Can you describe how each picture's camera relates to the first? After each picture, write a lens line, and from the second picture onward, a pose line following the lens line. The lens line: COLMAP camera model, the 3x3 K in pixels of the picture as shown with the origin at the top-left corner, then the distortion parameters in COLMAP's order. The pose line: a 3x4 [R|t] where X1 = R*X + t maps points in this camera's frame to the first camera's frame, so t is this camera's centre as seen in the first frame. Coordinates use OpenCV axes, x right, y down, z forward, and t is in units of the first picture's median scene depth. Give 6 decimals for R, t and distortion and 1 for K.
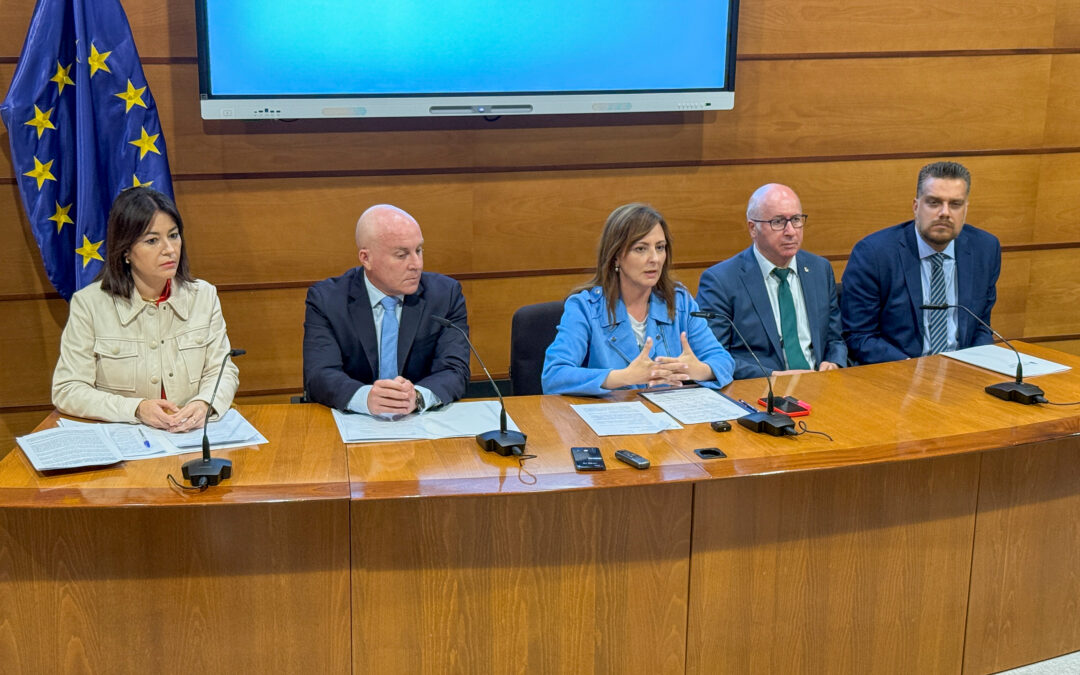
lens RADIAL K [[1588.0, 0, 540.0], [0, 1588.0, 337.5], [0, 0, 1]] dist [0.119890, -0.045384]
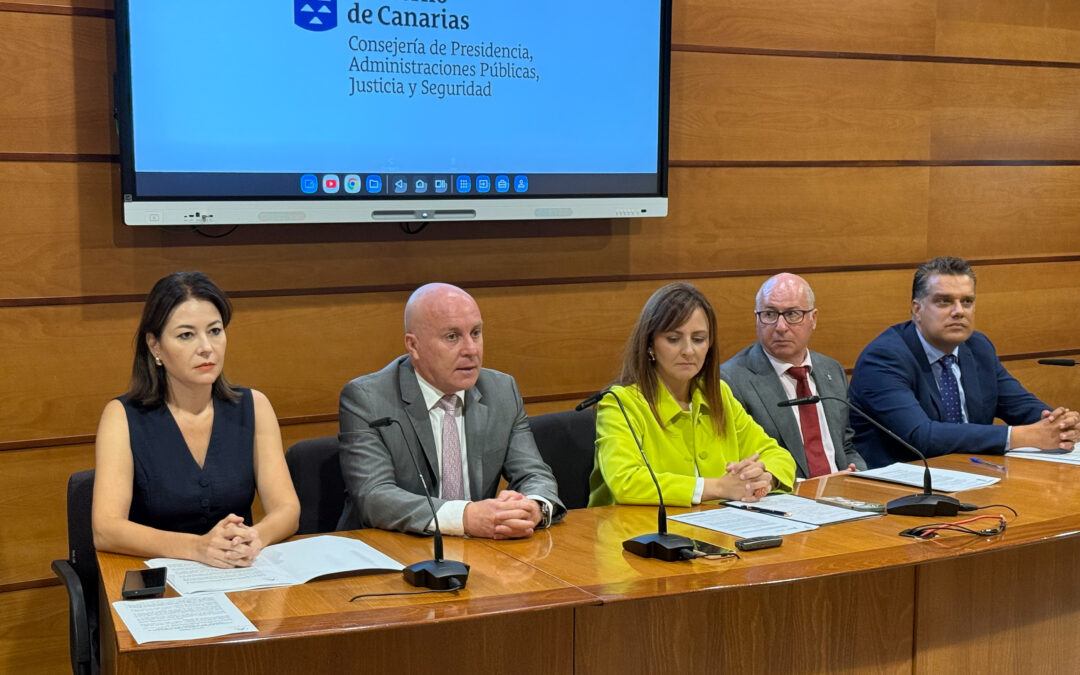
lens RADIAL K [[1648.2, 0, 481.9], [0, 1648.2, 362.6], [0, 0, 1]] dist [0.103508, 0.038334]
pose [[0.960266, -0.045856, 0.275293, -0.248419], [0.083407, 0.988481, -0.126286, 0.051772], [-0.266331, 0.144229, 0.953030, 0.133971]]
